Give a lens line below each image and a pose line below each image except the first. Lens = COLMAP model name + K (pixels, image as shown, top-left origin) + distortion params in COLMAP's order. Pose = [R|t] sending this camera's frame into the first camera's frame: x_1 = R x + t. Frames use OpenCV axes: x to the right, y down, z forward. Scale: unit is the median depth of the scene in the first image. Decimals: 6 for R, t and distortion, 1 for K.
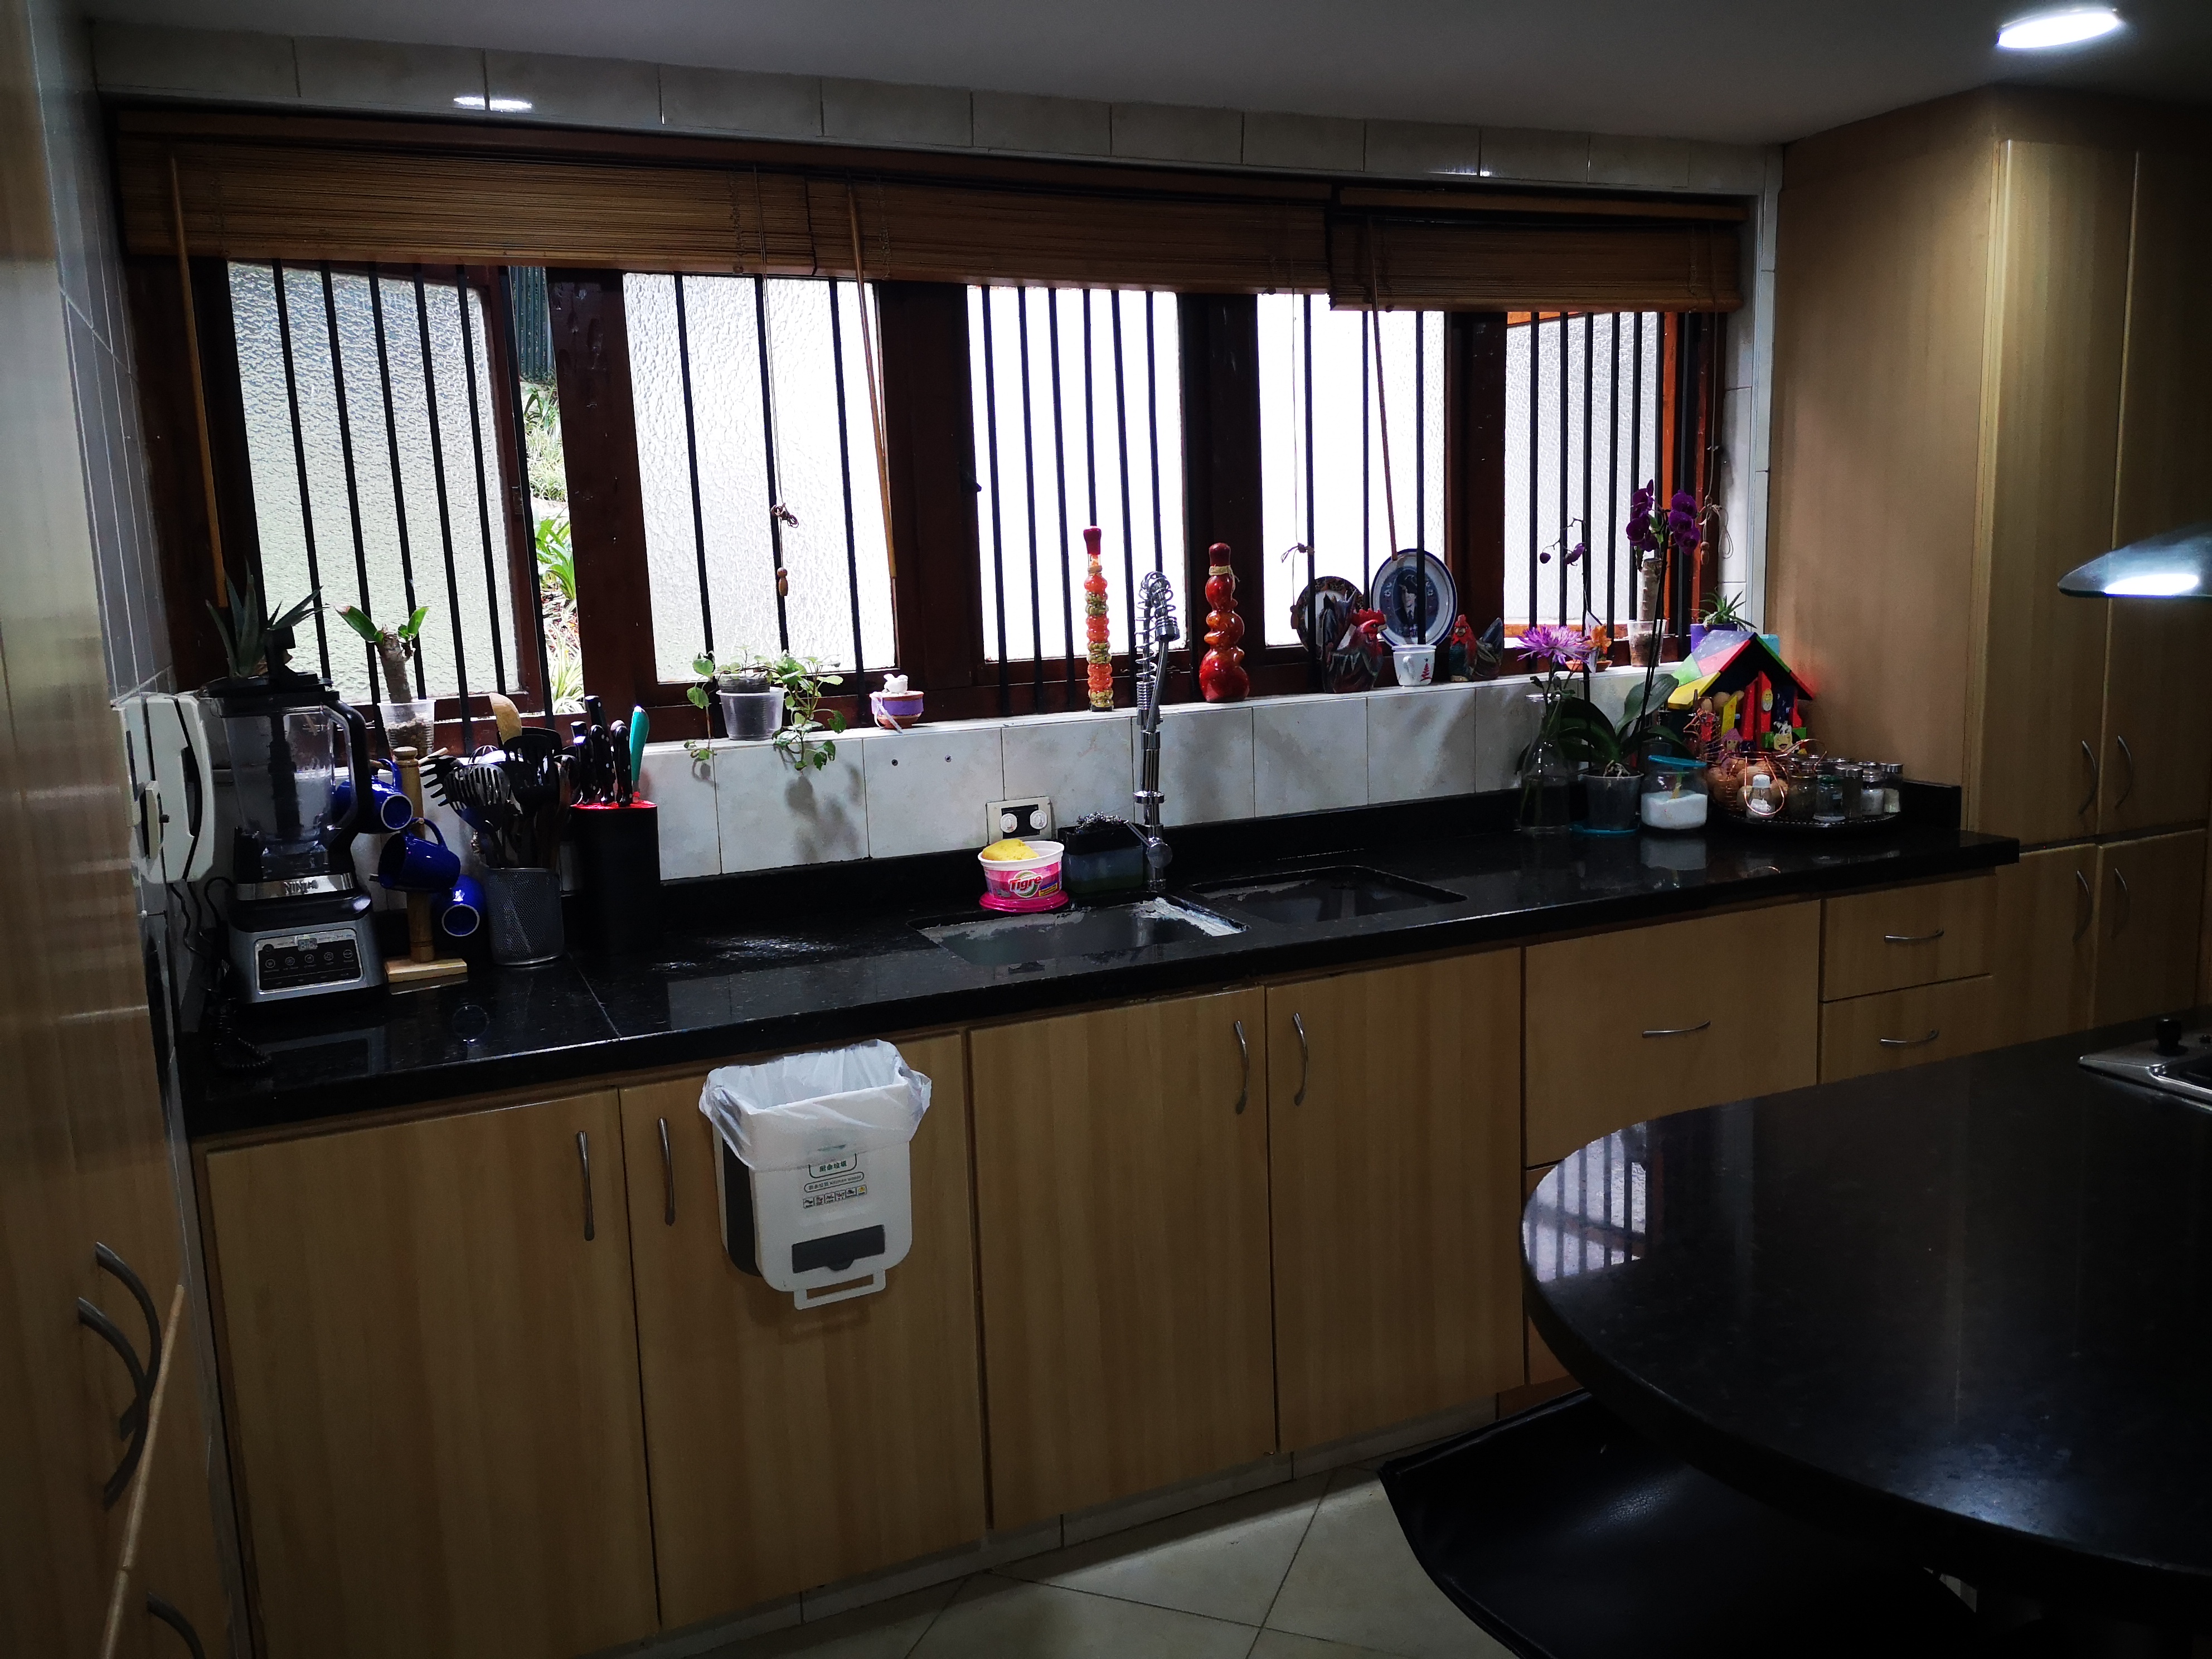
lens RADIAL K [[1723.2, 0, 1118.4], [0, 1723.2, 820.1], [0, 0, 1]] dist [0.098649, -0.120297]
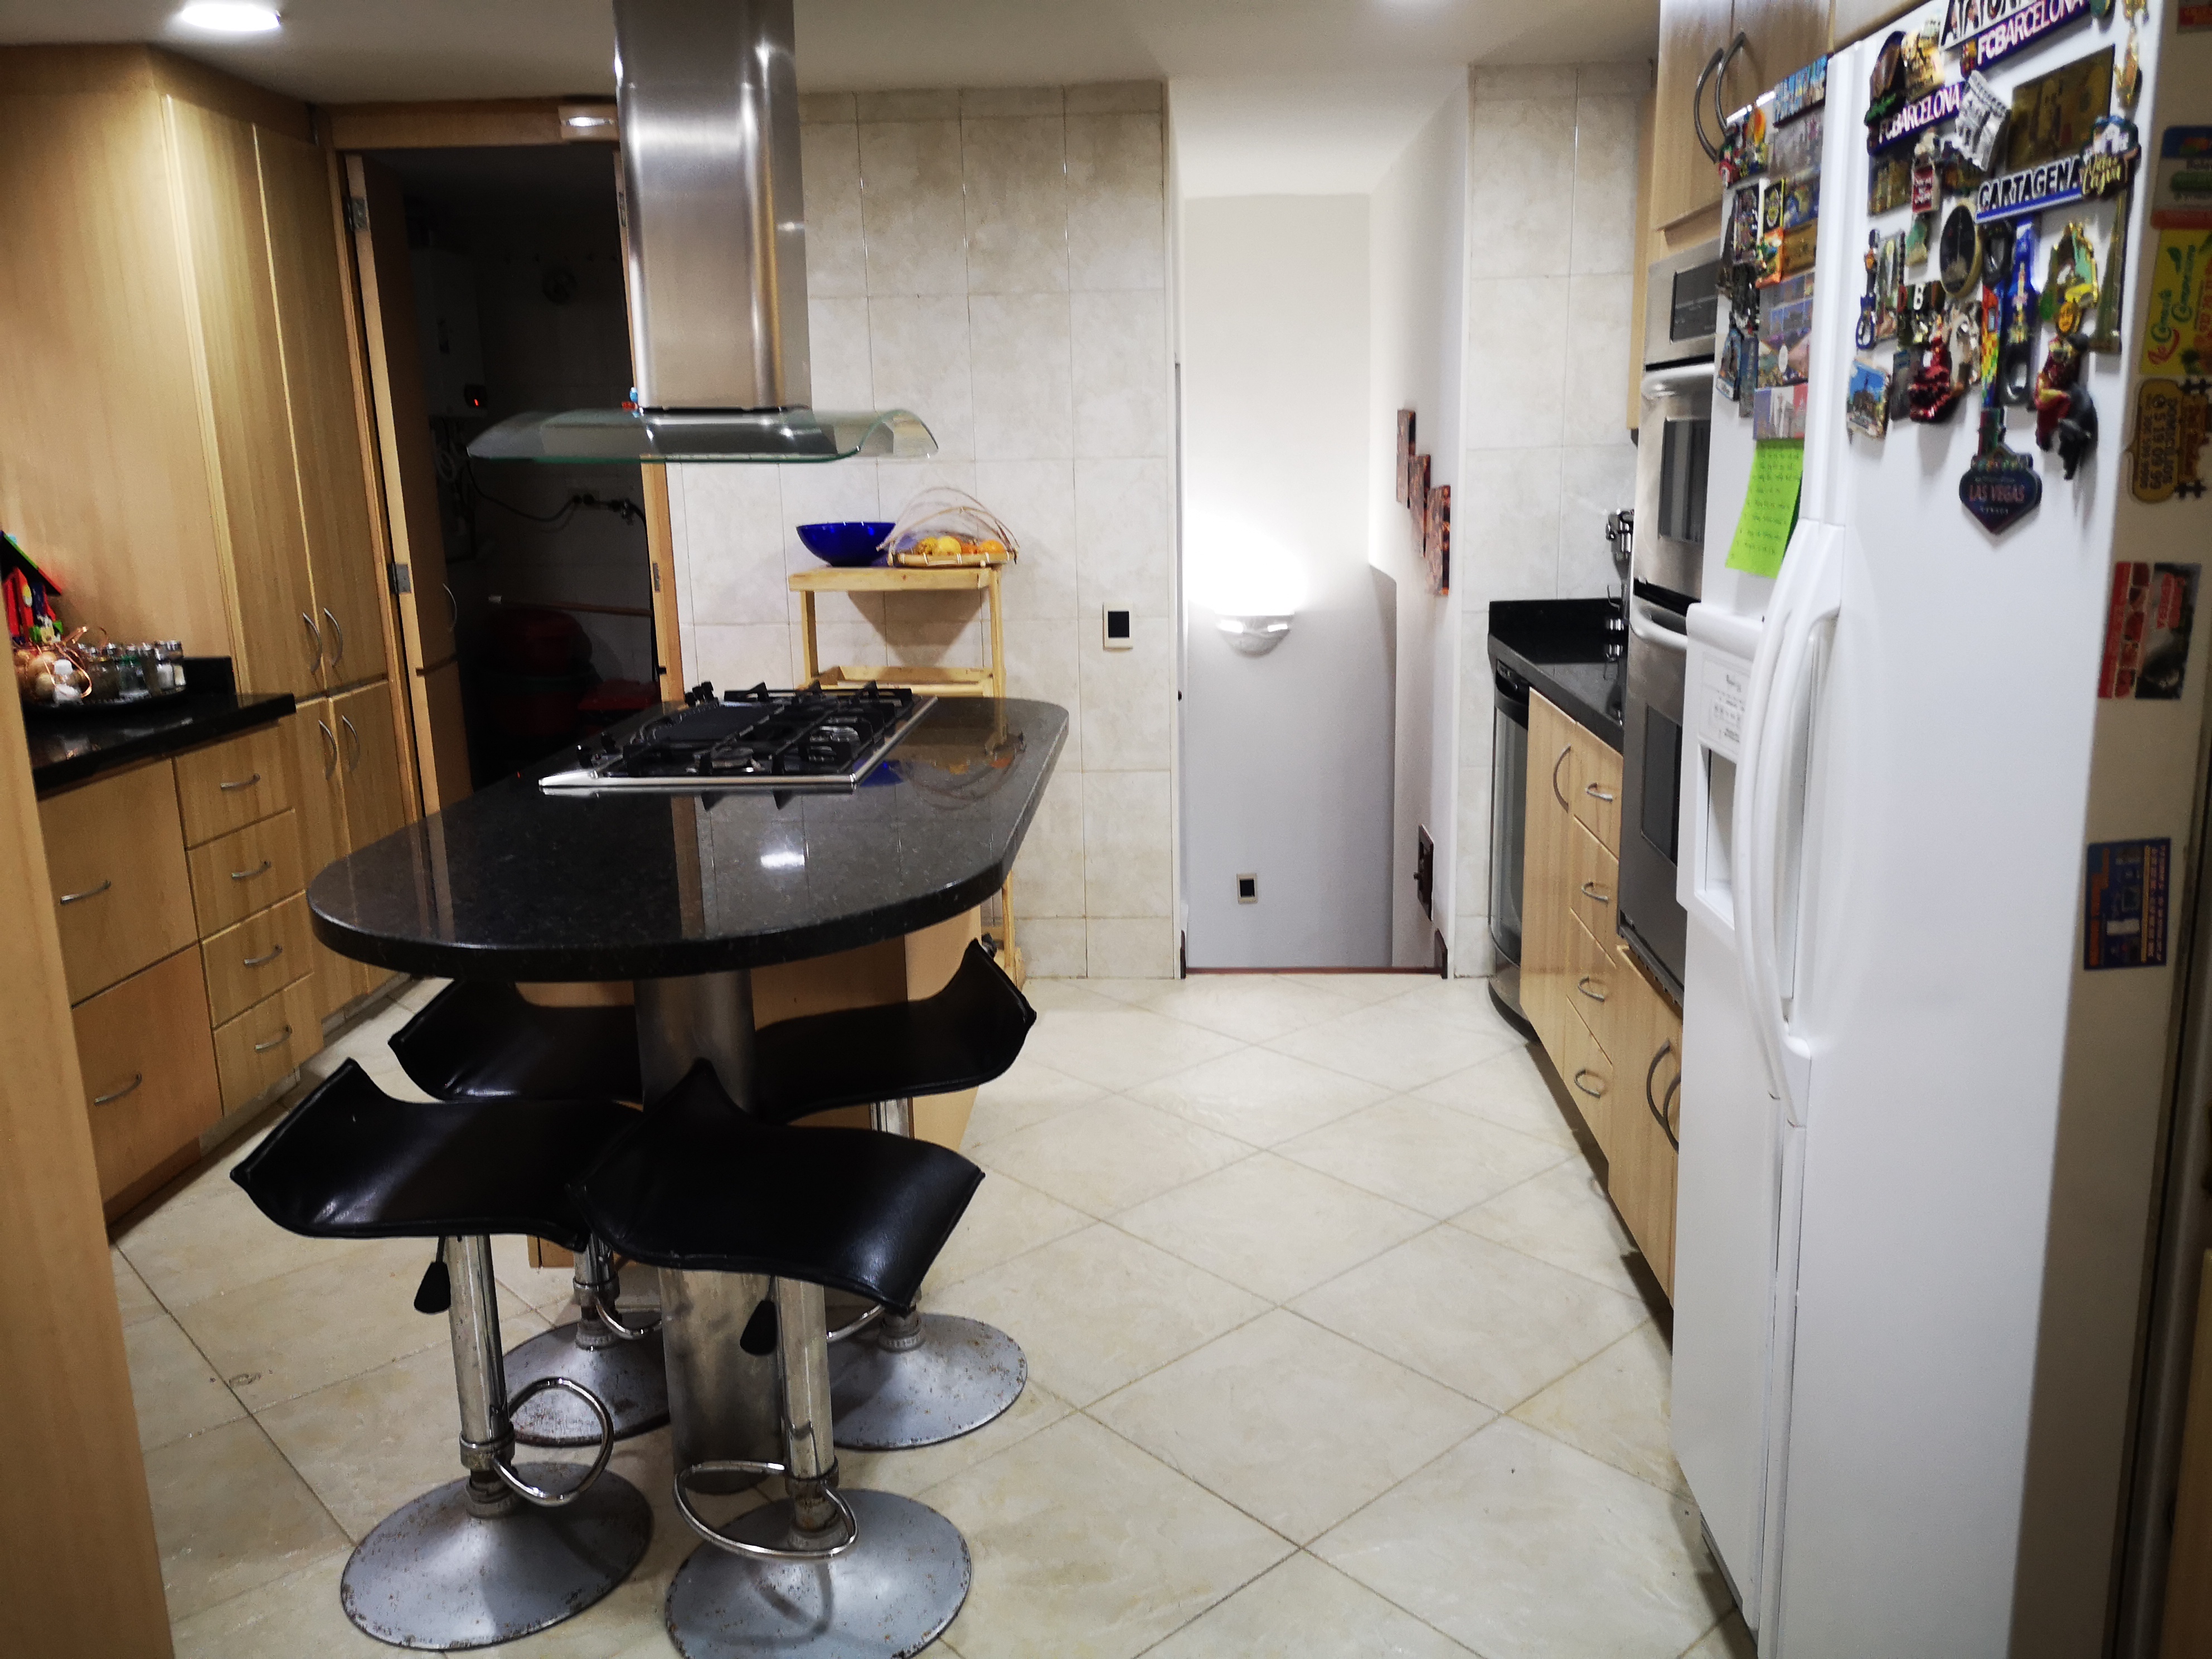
lens RADIAL K [[1723.2, 0, 1110.4], [0, 1723.2, 826.2], [0, 0, 1]] dist [0.098649, -0.120297]
pose [[0.452307, -0.169020, 0.875700, -0.285768], [0.143489, 0.982878, 0.115593, 0.039392], [-0.880244, 0.073370, 0.468815, -0.052765]]
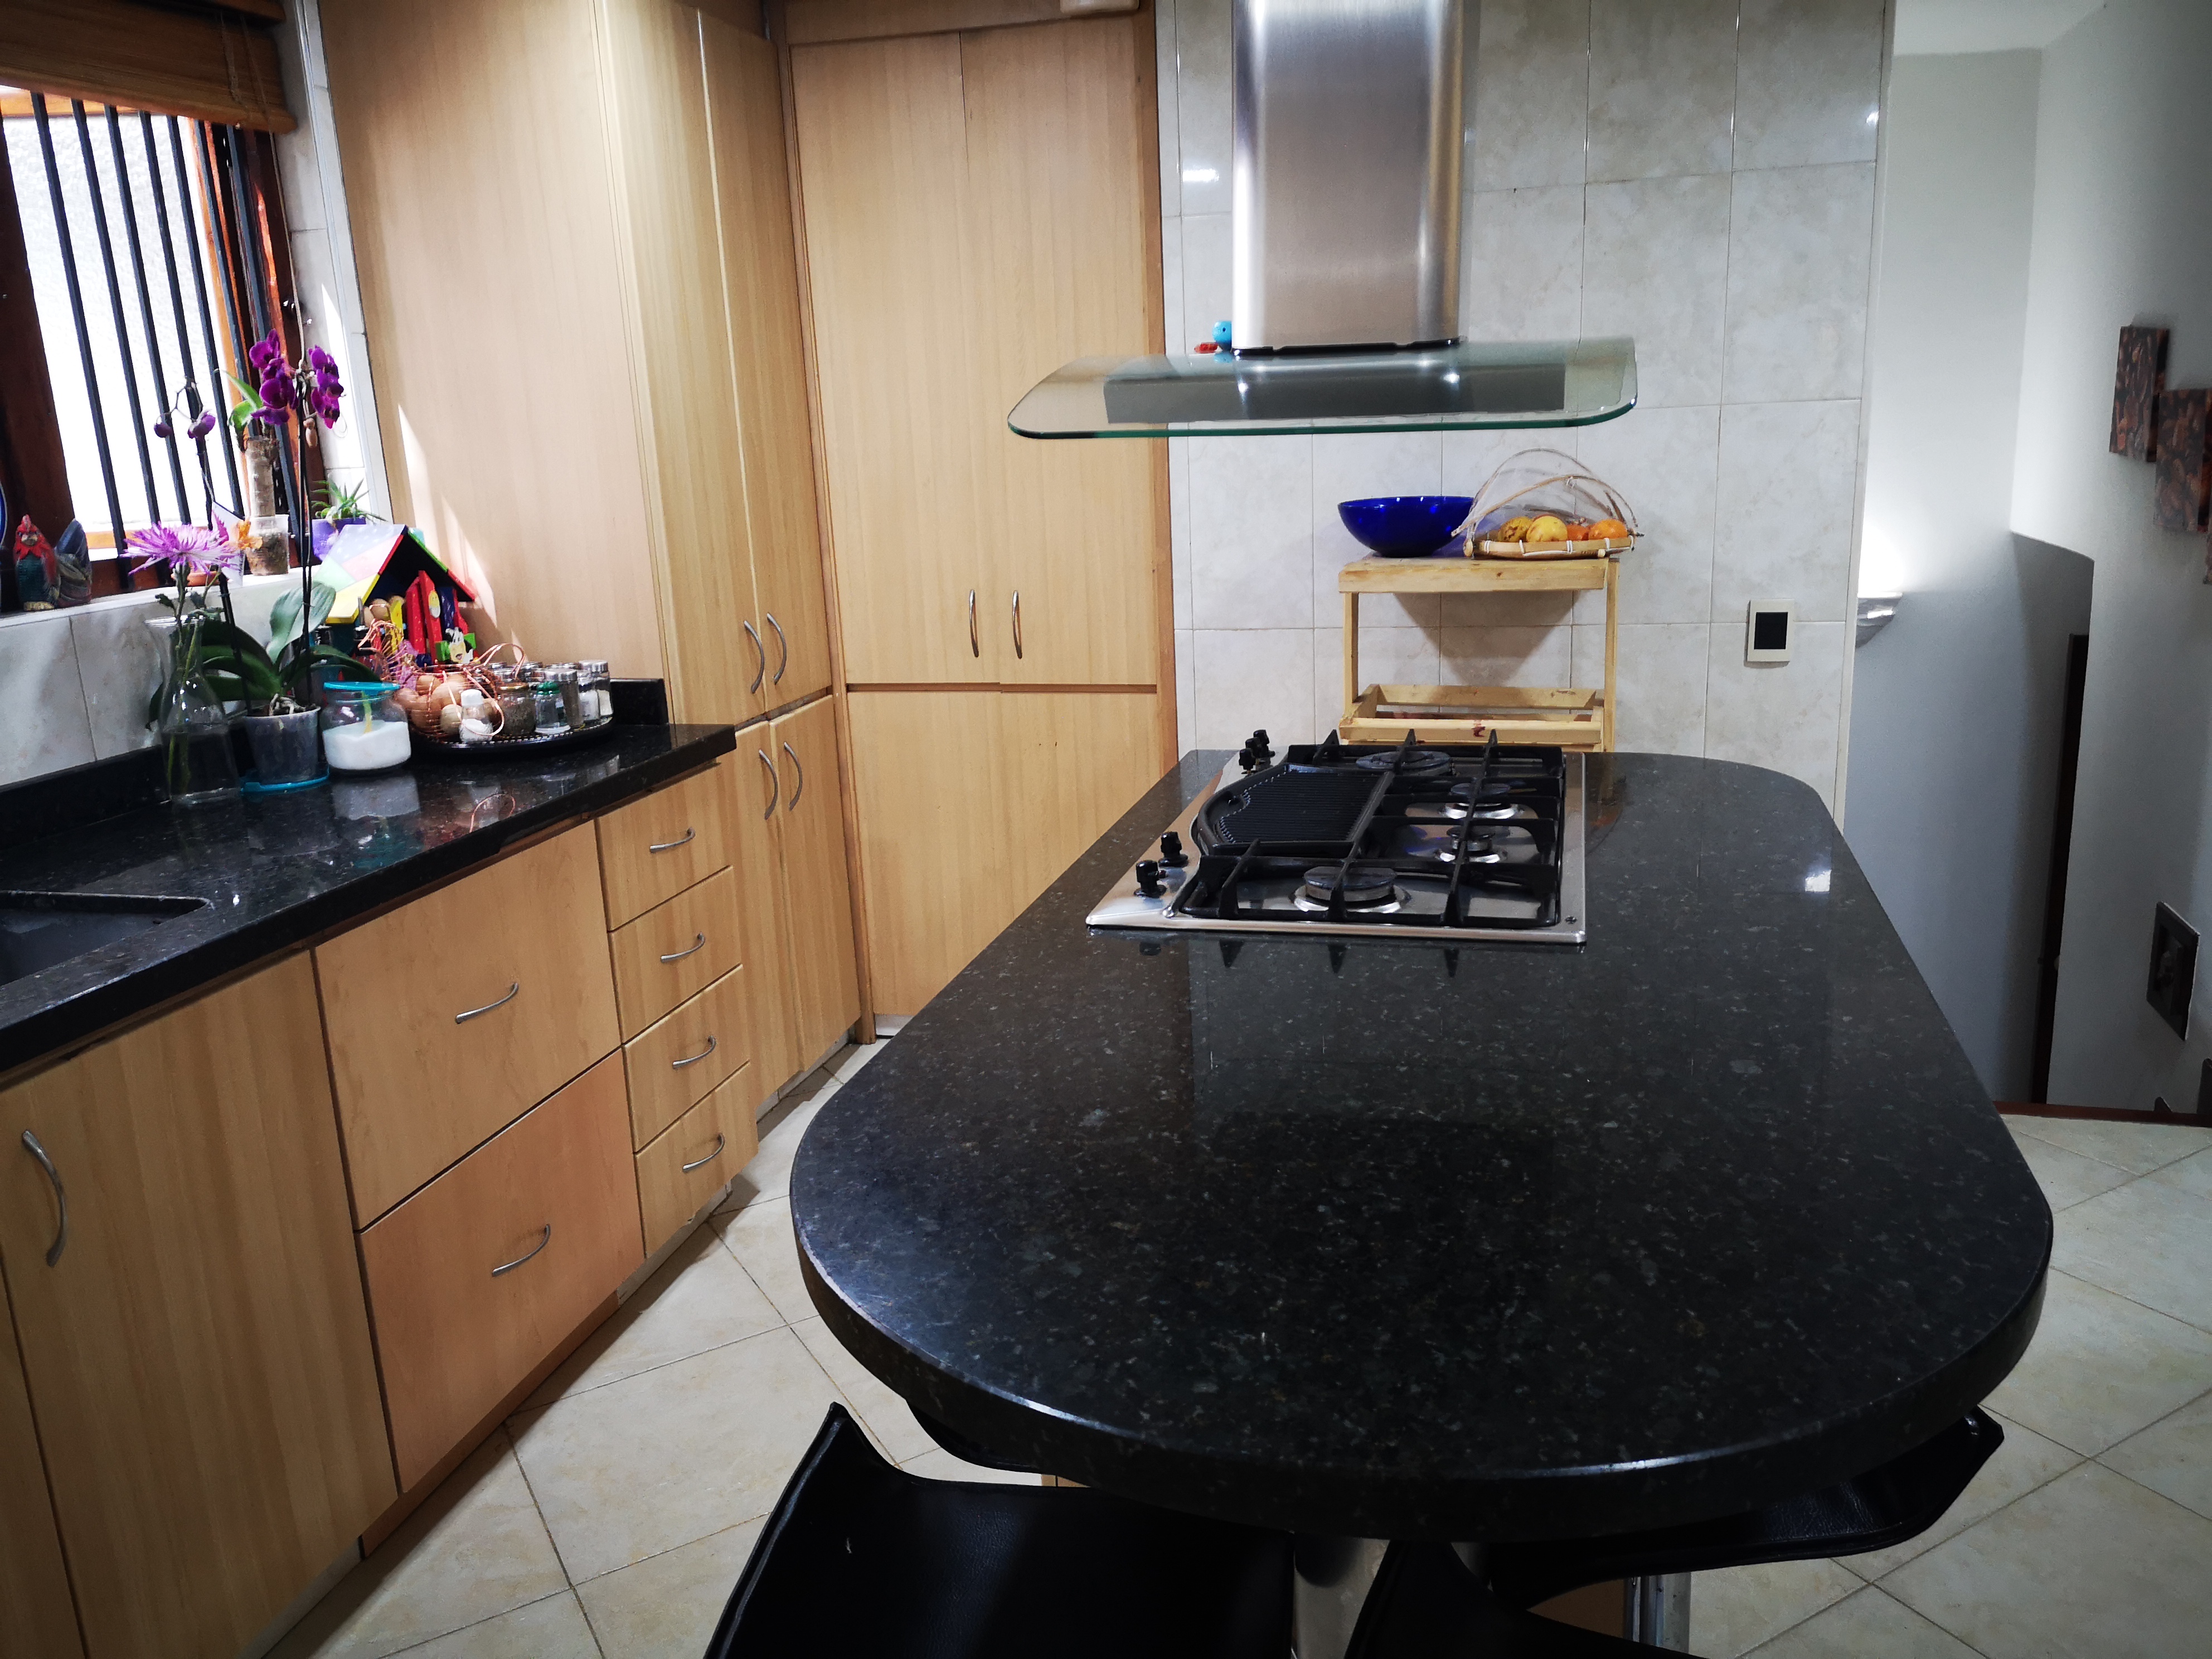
lens RADIAL K [[1723.2, 0, 1117.3], [0, 1723.2, 824.4], [0, 0, 1]] dist [0.098649, -0.120297]
pose [[0.625610, -0.176534, 0.759899, -0.091595], [0.140919, 0.983610, 0.112489, -0.012307], [-0.767303, 0.036710, 0.640234, 0.203731]]
